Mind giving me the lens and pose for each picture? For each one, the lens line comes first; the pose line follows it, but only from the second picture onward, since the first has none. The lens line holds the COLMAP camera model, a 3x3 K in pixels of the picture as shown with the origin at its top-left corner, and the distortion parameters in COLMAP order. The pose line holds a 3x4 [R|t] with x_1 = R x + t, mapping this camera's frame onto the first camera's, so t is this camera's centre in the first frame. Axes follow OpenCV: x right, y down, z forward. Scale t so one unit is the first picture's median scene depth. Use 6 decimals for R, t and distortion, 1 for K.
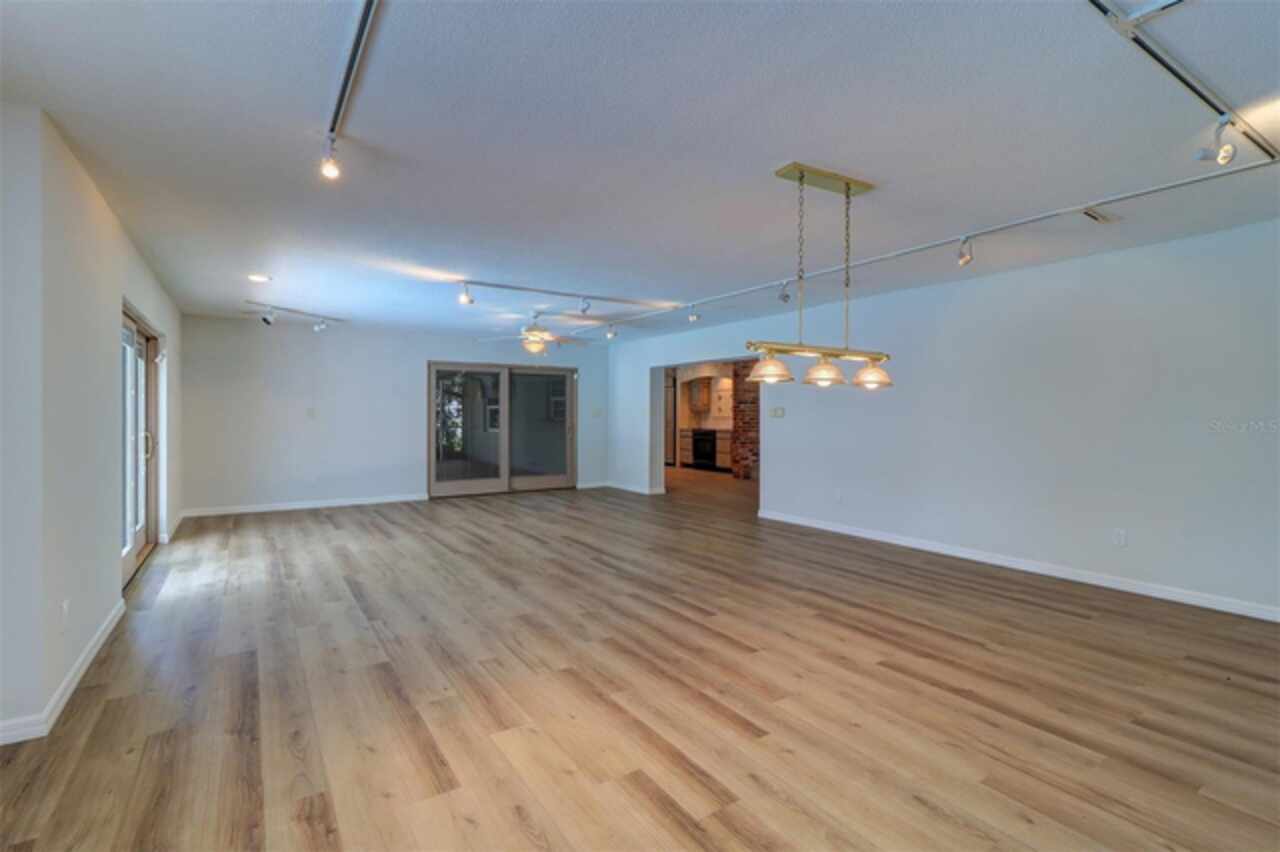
lens RADIAL K [[602.6, 0, 640.2], [0, 602.6, 418.0], [0, 0, 1]] dist [0.000122, -0.000224]
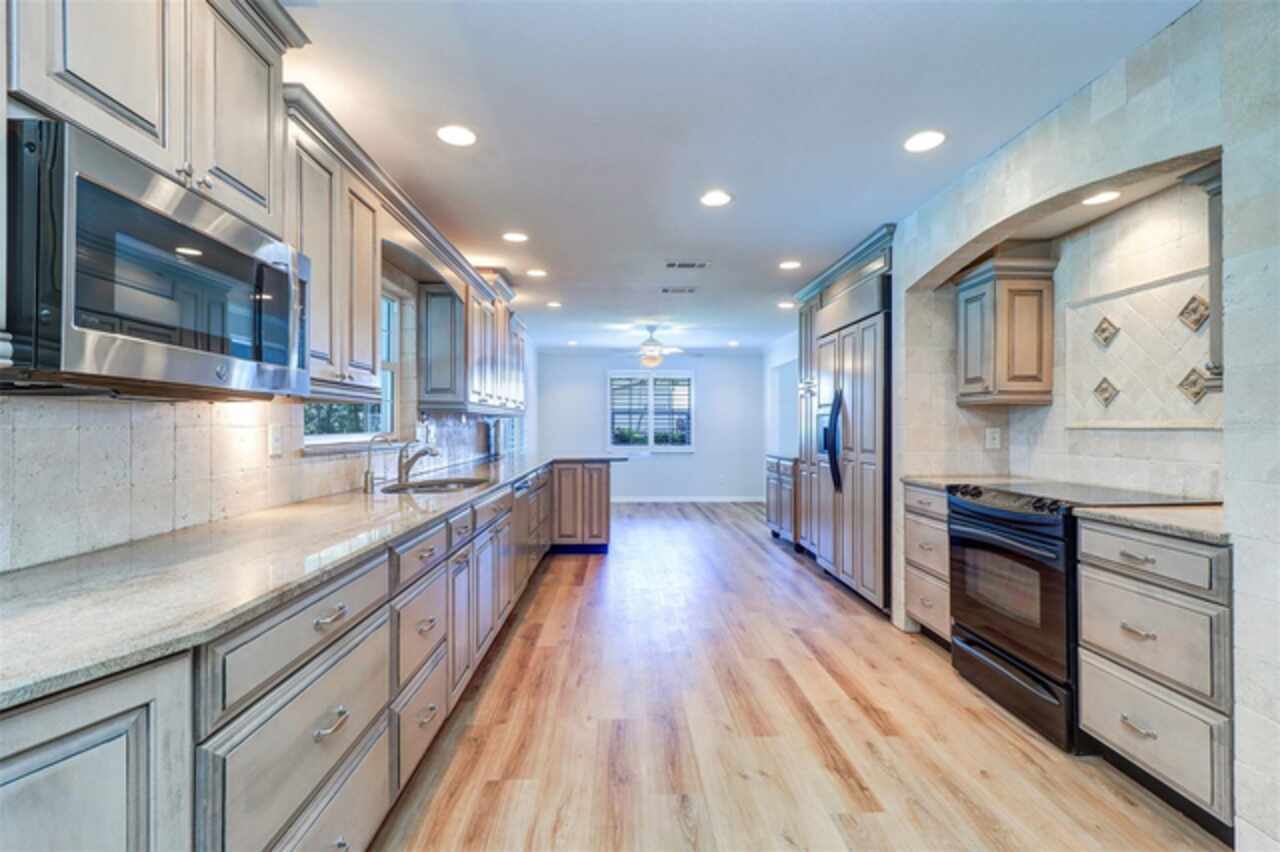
lens RADIAL K [[602.6, 0, 659.1], [0, 602.6, 426.9], [0, 0, 1]] dist [0.000122, -0.000224]
pose [[0.879939, 0.005941, -0.475050, 0.096691], [-0.008948, 0.999952, -0.004070, -0.000345], [0.475003, 0.007832, 0.879950, 0.753229]]
